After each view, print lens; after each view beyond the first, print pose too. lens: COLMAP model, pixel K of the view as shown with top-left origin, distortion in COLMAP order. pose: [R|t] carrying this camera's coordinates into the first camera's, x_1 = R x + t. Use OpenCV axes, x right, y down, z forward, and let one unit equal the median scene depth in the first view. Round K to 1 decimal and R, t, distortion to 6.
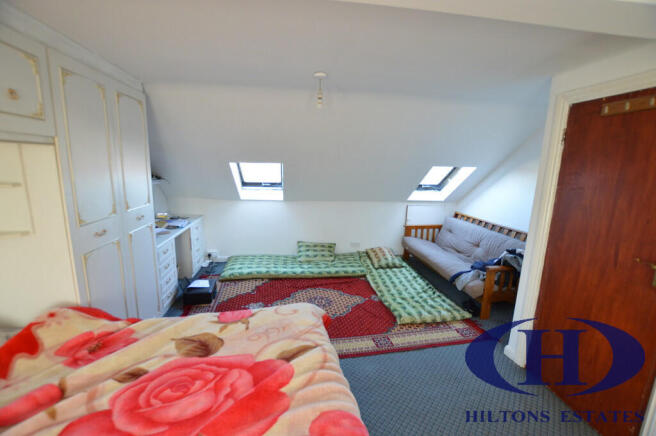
lens RADIAL K [[287.7, 0, 328.0], [0, 287.7, 218.0], [0, 0, 1]] dist [-0.000059, -0.000026]
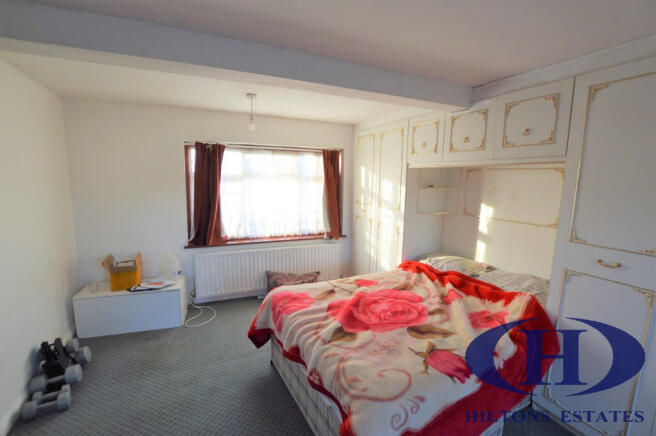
lens RADIAL K [[287.7, 0, 328.0], [0, 287.7, 218.0], [0, 0, 1]] dist [-0.000059, -0.000026]
pose [[-0.961717, 0.027453, -0.272667, 0.267169], [-0.063527, 0.945533, 0.319266, -0.374147], [0.266580, 0.324365, -0.907591, 1.965489]]
